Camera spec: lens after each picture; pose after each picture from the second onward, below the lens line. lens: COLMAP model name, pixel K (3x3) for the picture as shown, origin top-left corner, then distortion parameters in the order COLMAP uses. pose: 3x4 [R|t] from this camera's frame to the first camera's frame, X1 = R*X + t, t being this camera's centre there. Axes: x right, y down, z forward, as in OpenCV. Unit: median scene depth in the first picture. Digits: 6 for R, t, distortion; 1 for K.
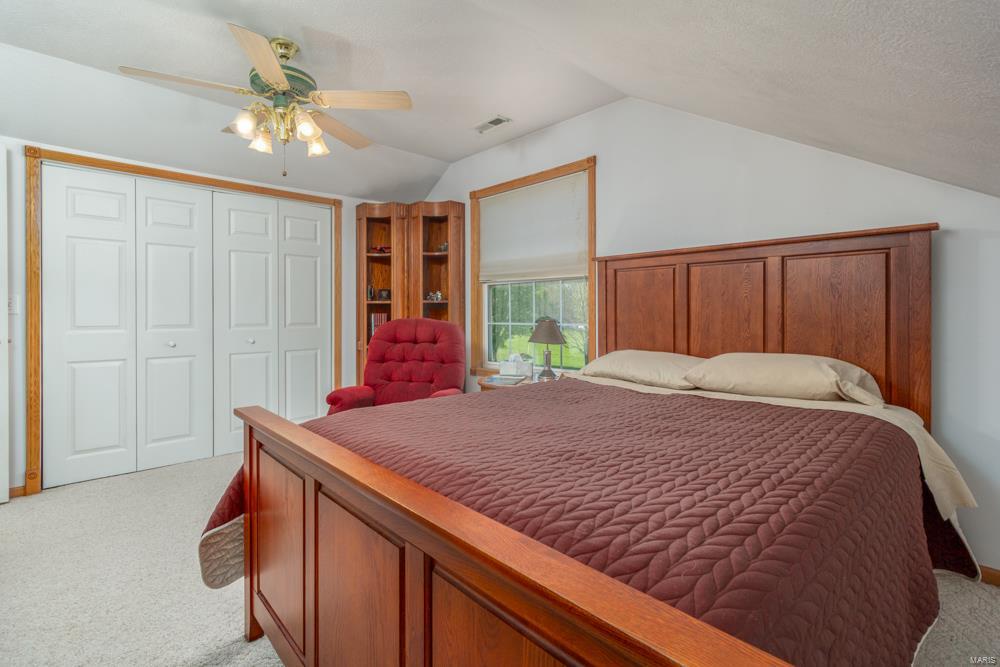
lens RADIAL K [[470.0, 0, 499.5], [0, 470.0, 314.5], [0, 0, 1]] dist [-0.000468, -0.000037]
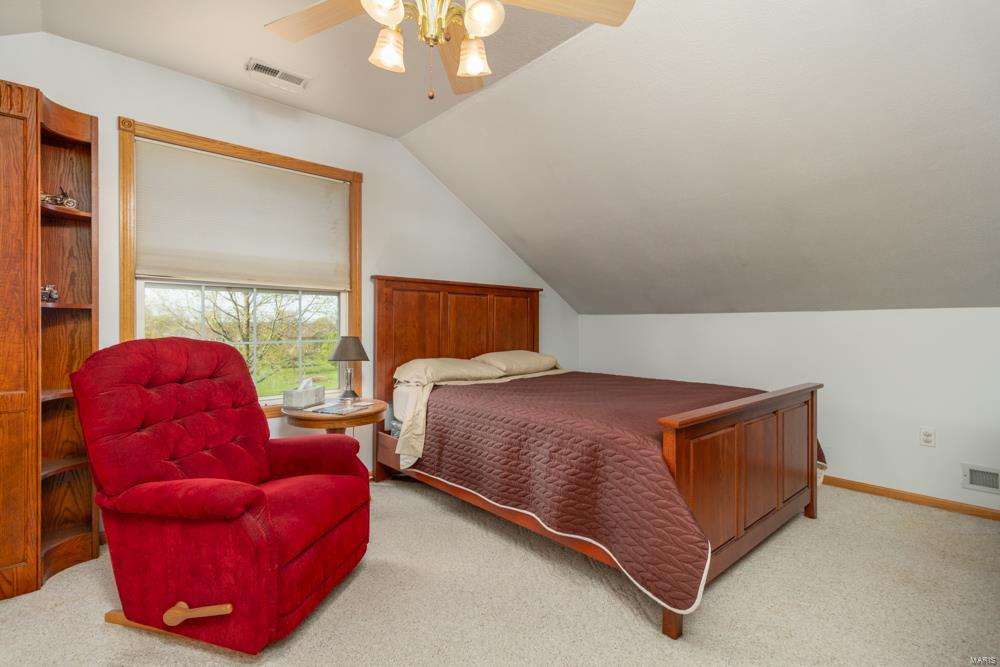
lens RADIAL K [[463.7, 0, 500.0], [0, 463.7, 333.5], [0, 0, 1]] dist [-0.001797, -0.000132]
pose [[0.035092, -0.010568, 0.999328, -0.754789], [0.003917, 0.999938, 0.010437, -0.001036], [-0.999376, 0.003548, 0.035131, 0.636694]]
